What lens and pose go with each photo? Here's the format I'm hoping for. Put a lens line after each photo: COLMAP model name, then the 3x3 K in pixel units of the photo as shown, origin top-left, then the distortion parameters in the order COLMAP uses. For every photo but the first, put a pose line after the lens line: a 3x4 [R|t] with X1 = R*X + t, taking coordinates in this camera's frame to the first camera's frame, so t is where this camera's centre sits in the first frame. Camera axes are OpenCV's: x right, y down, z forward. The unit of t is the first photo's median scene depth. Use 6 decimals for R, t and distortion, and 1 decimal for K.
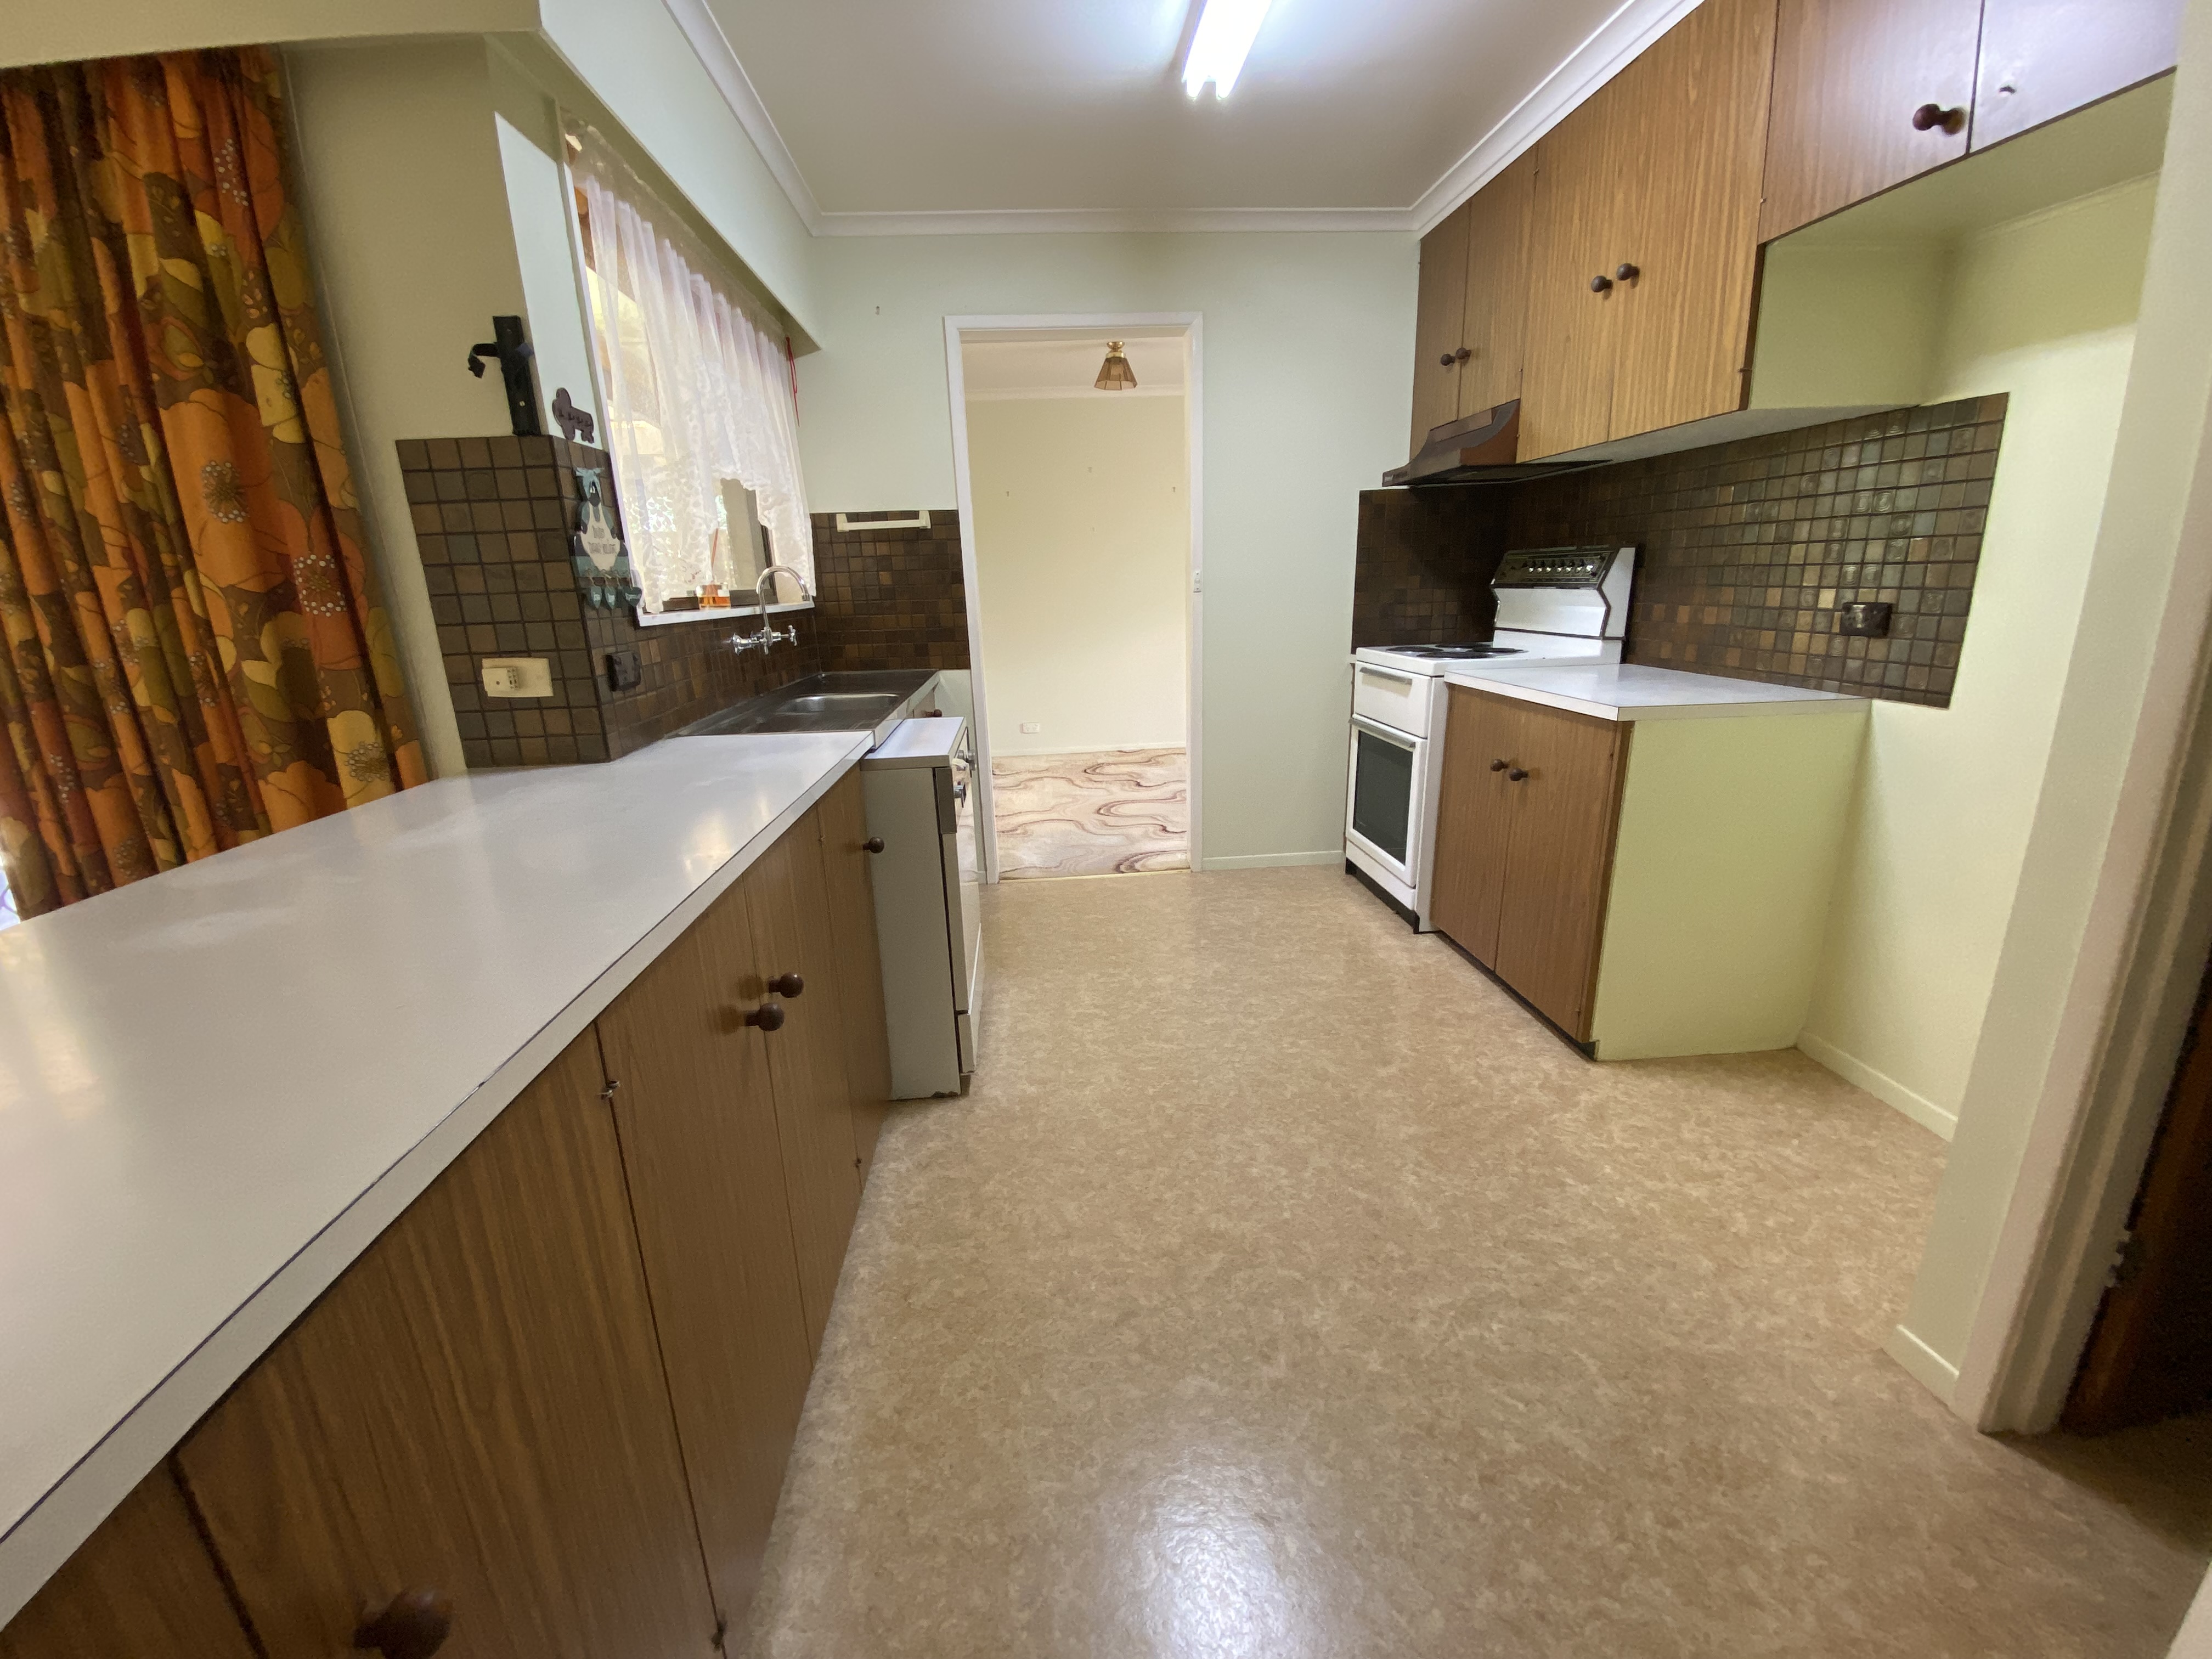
lens RADIAL K [[897.4, 0, 1088.9], [0, 897.4, 825.1], [0, 0, 1]] dist [0.027313, -0.031319]
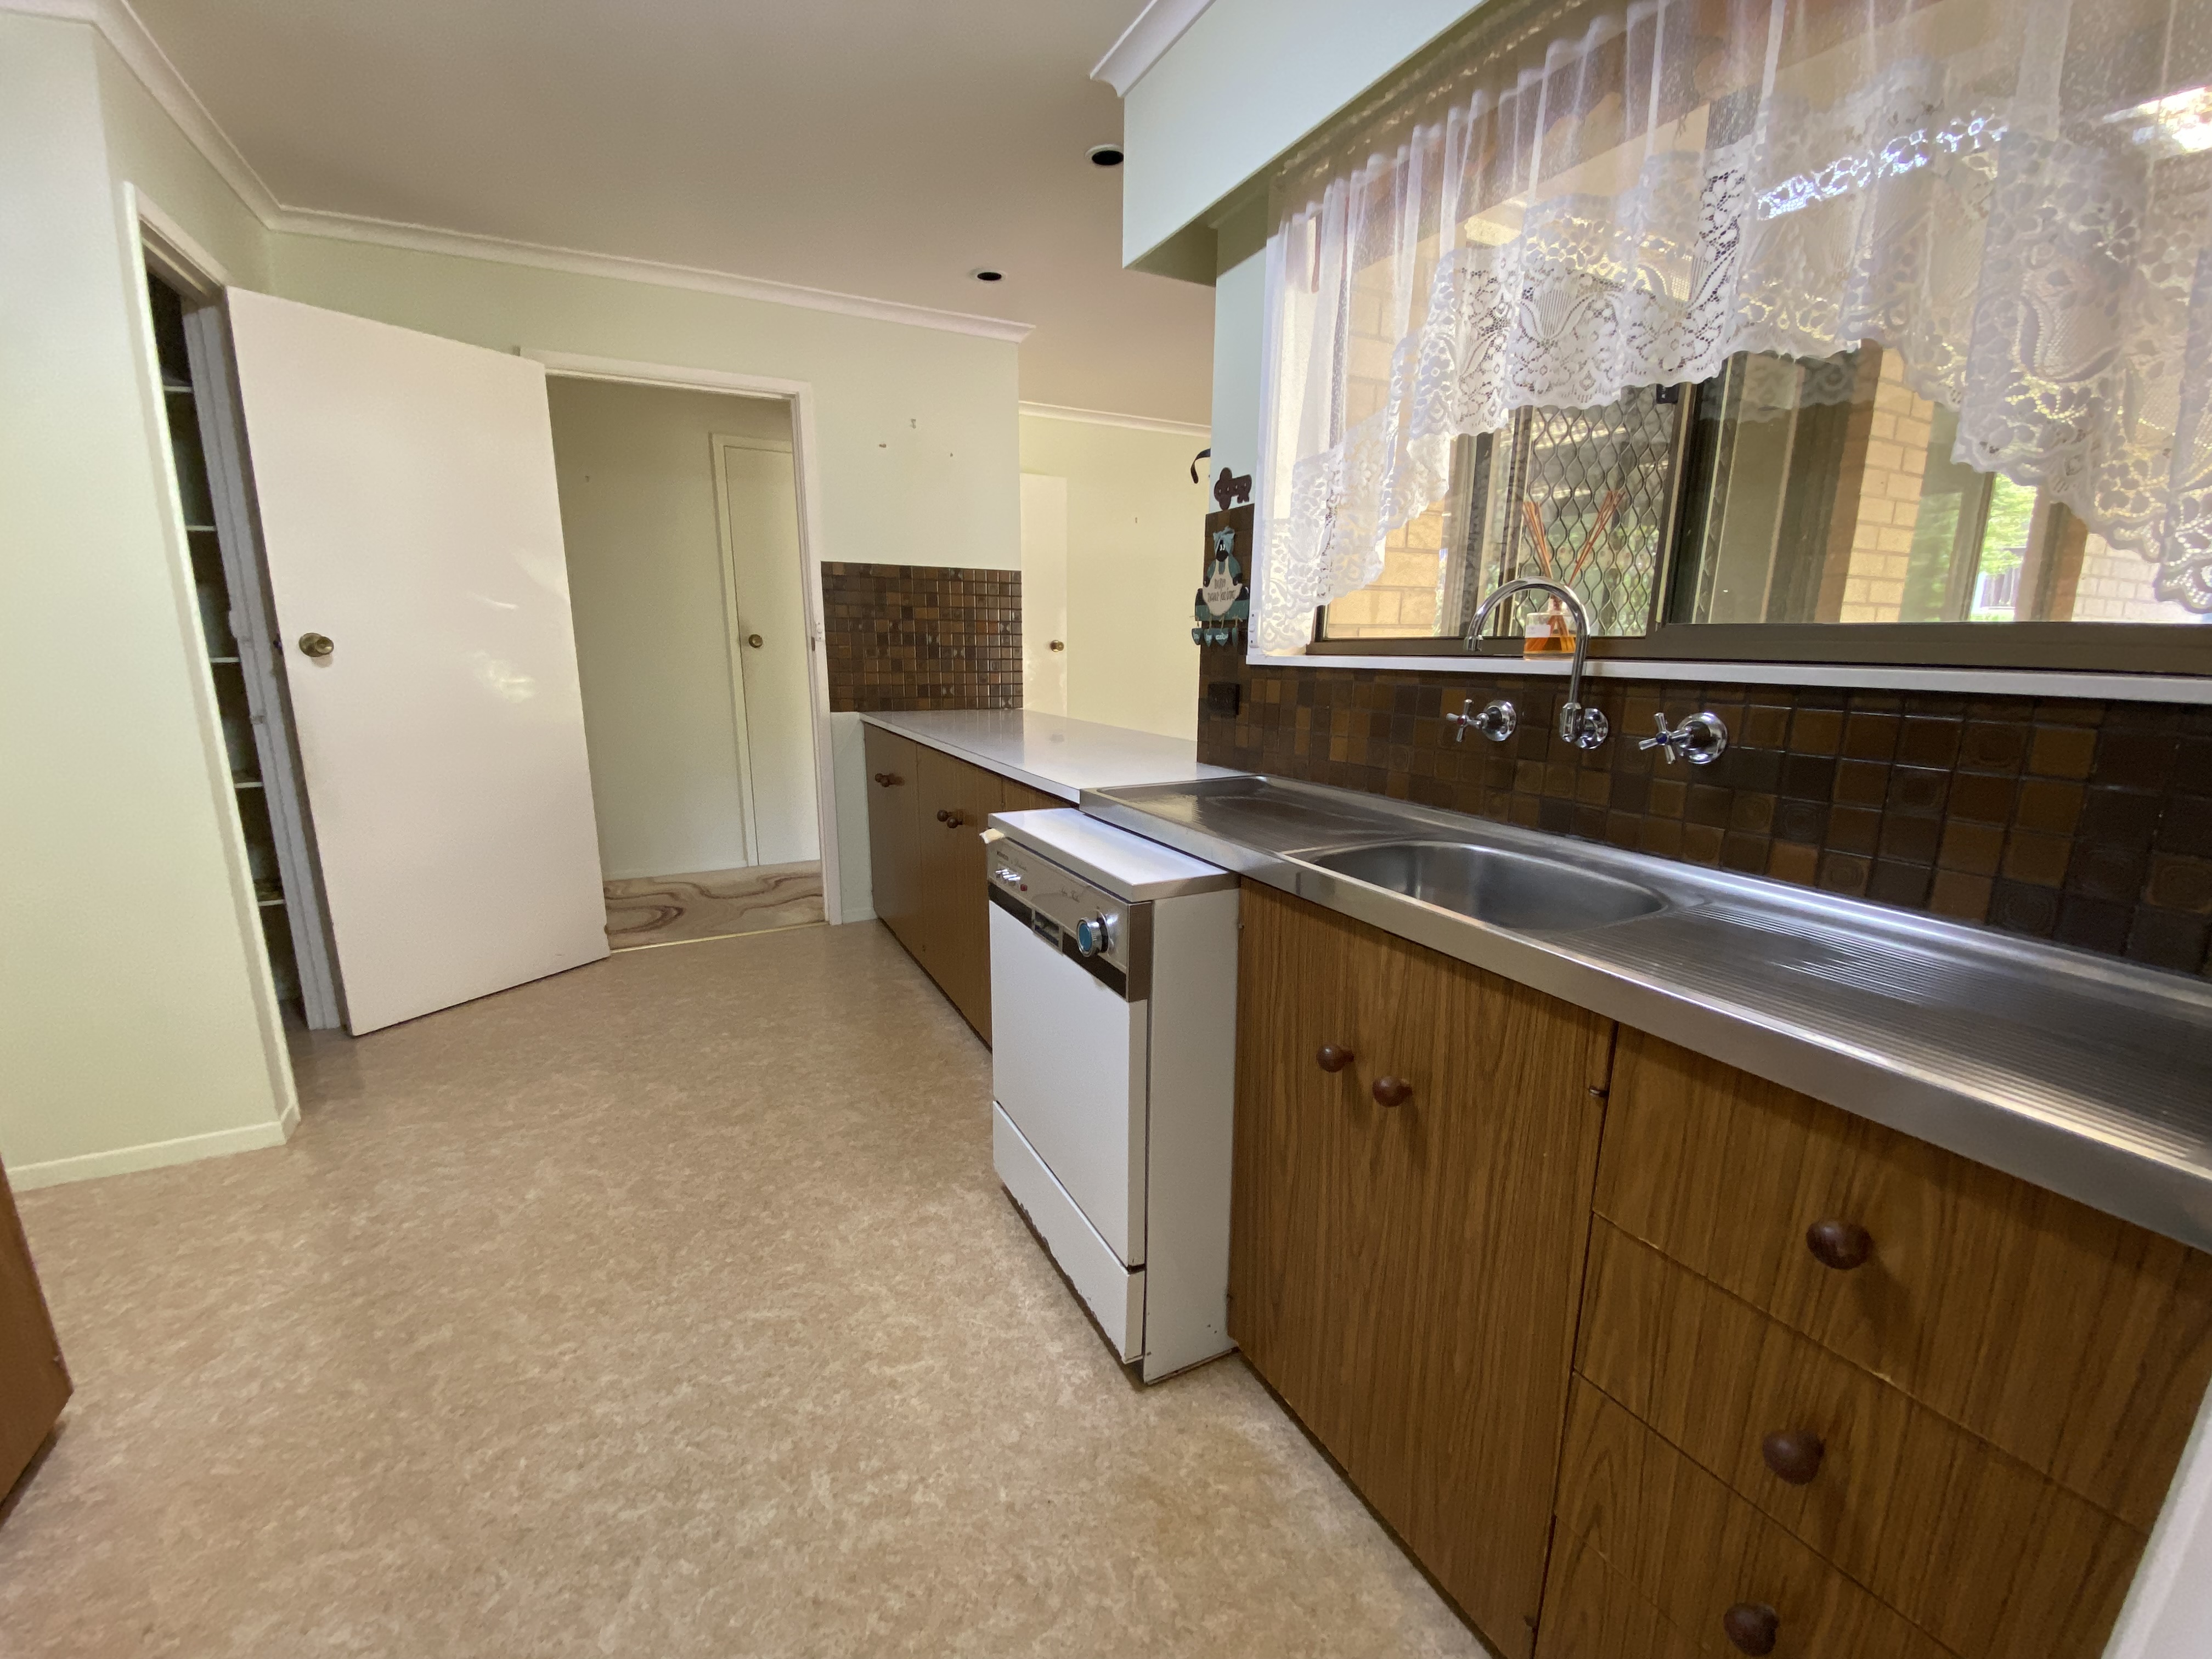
lens RADIAL K [[896.6, 0, 1089.6], [0, 896.6, 829.4], [0, 0, 1]] dist [0.026392, -0.023969]
pose [[-0.925376, 0.109042, -0.363026, 0.072885], [-0.070515, 0.891488, 0.447523, -0.437380], [0.372433, 0.439726, -0.817273, 1.624360]]
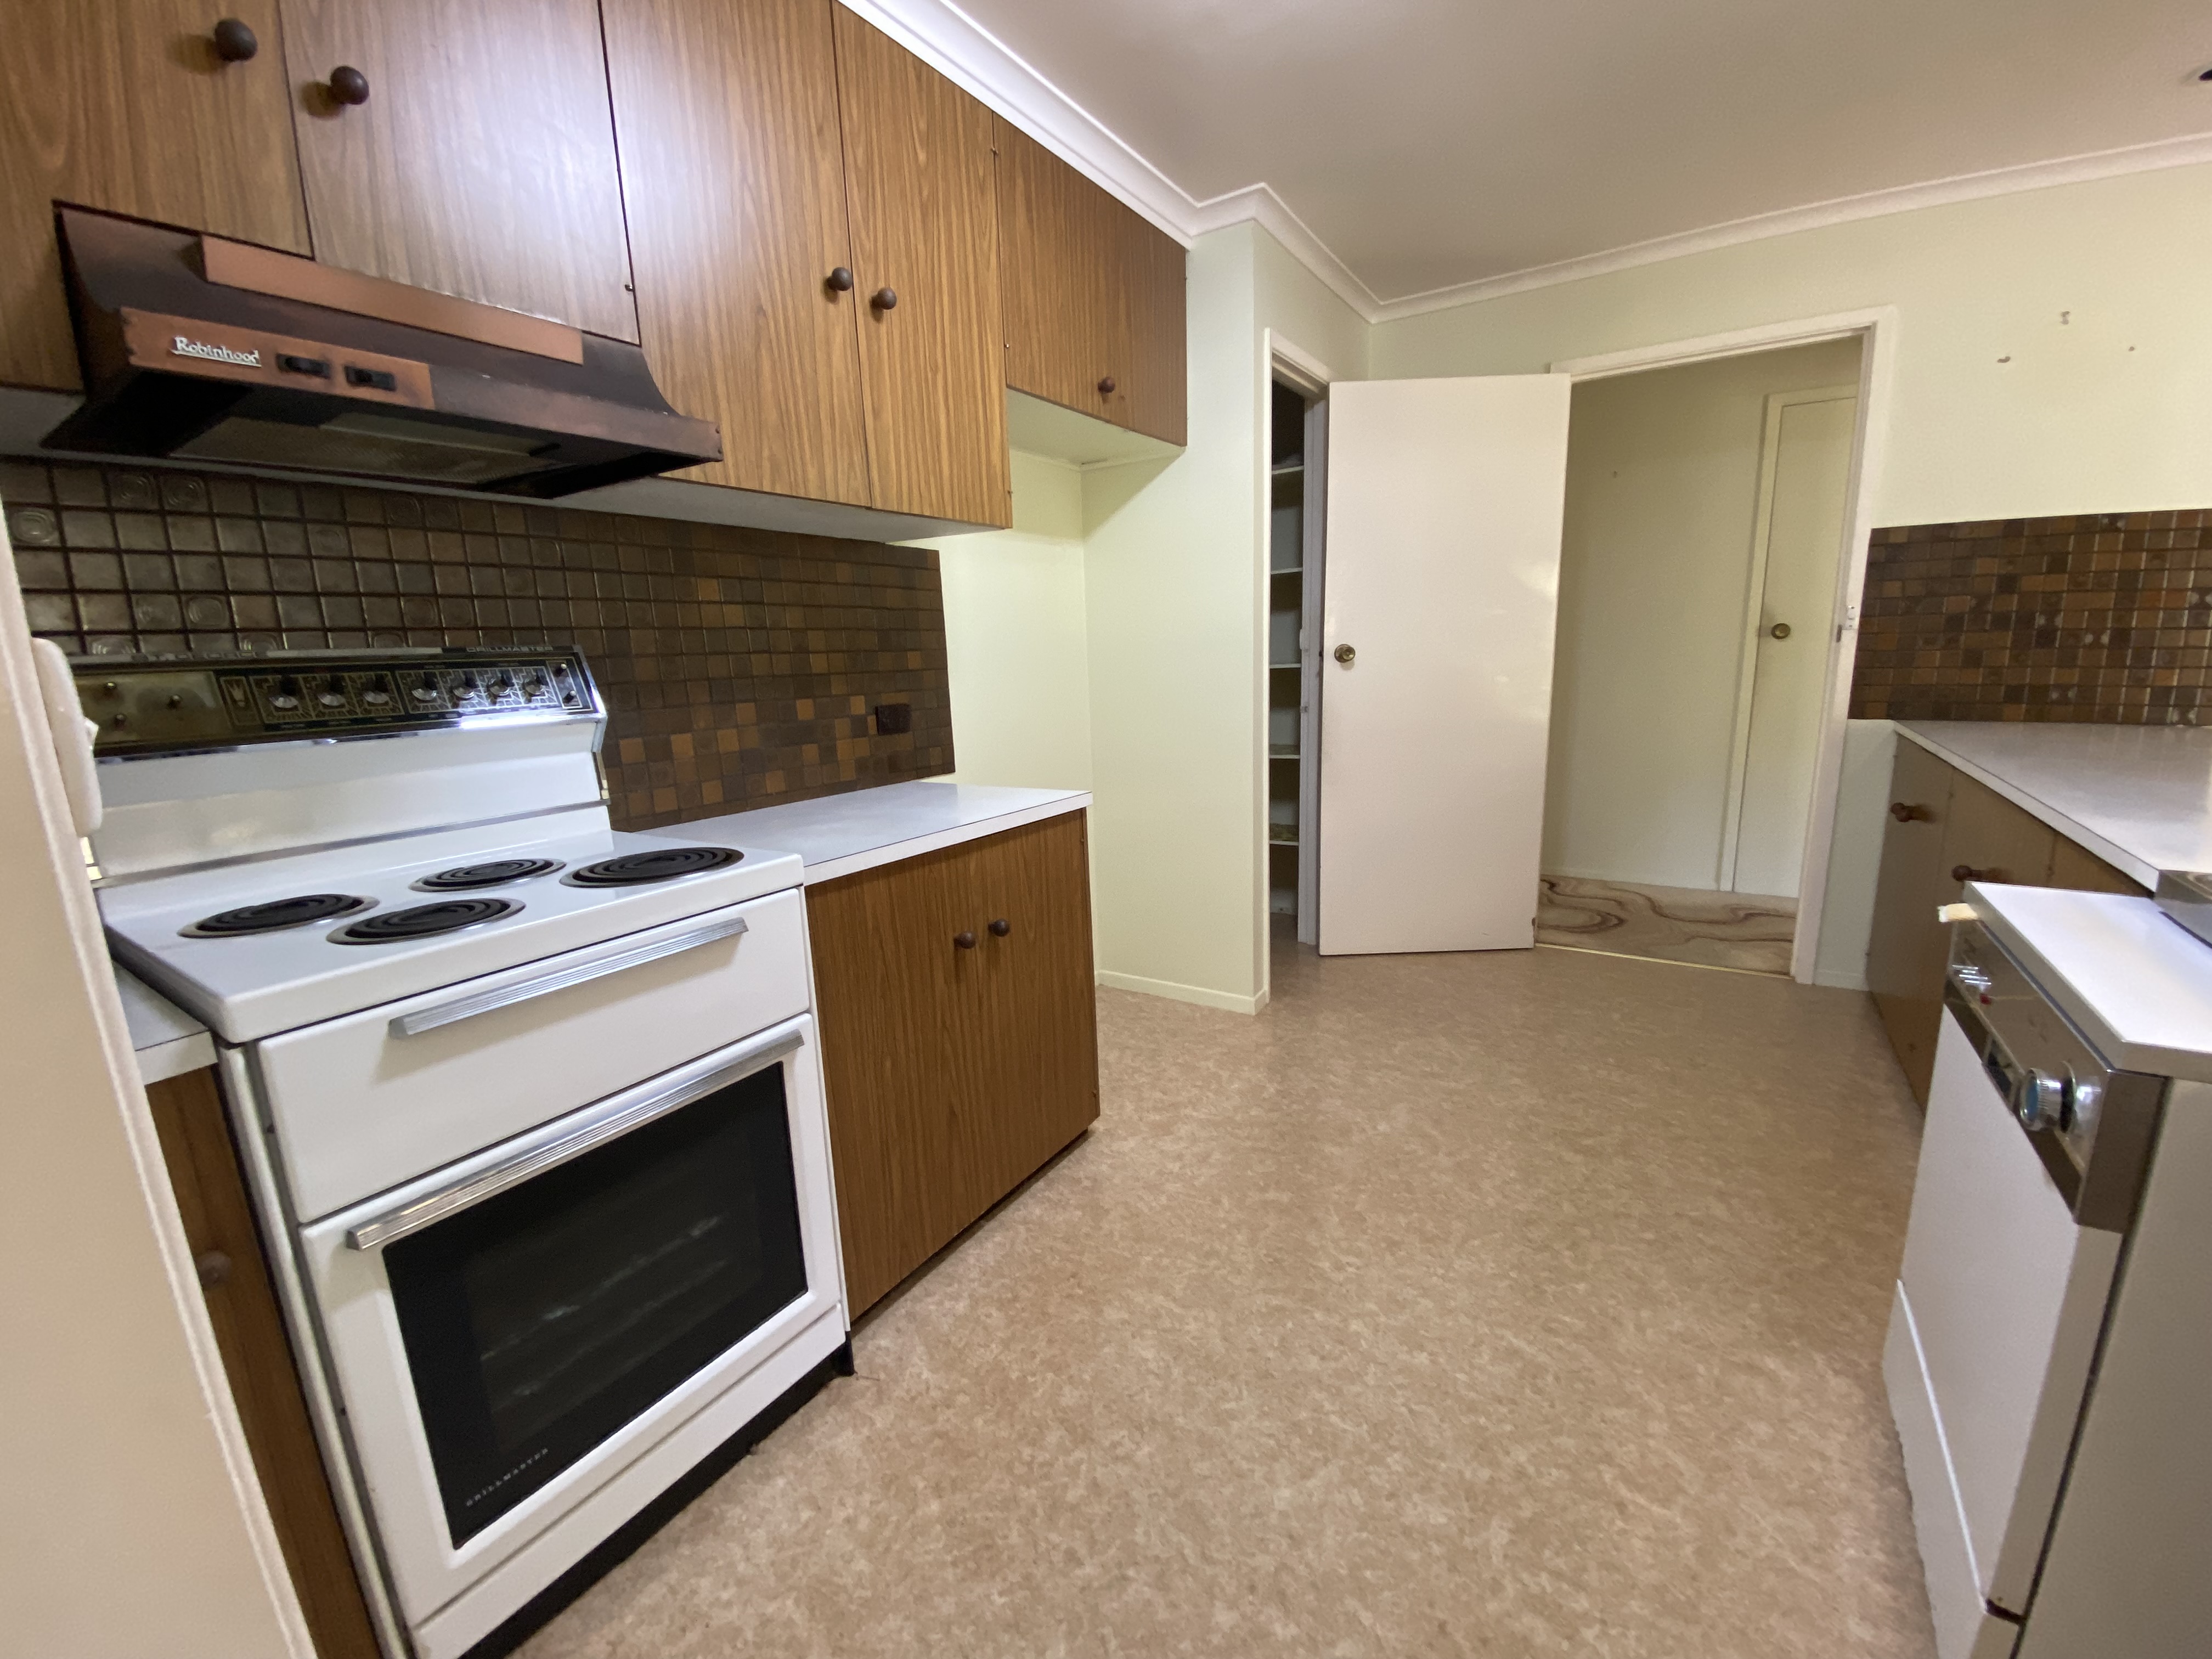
lens RADIAL K [[896.6, 0, 1089.6], [0, 896.6, 829.4], [0, 0, 1]] dist [0.026392, -0.023969]
pose [[-0.788178, -0.054445, 0.613034, -0.052240], [0.223555, 0.902715, 0.367598, -0.438368], [-0.573409, 0.426779, -0.699329, 1.615387]]
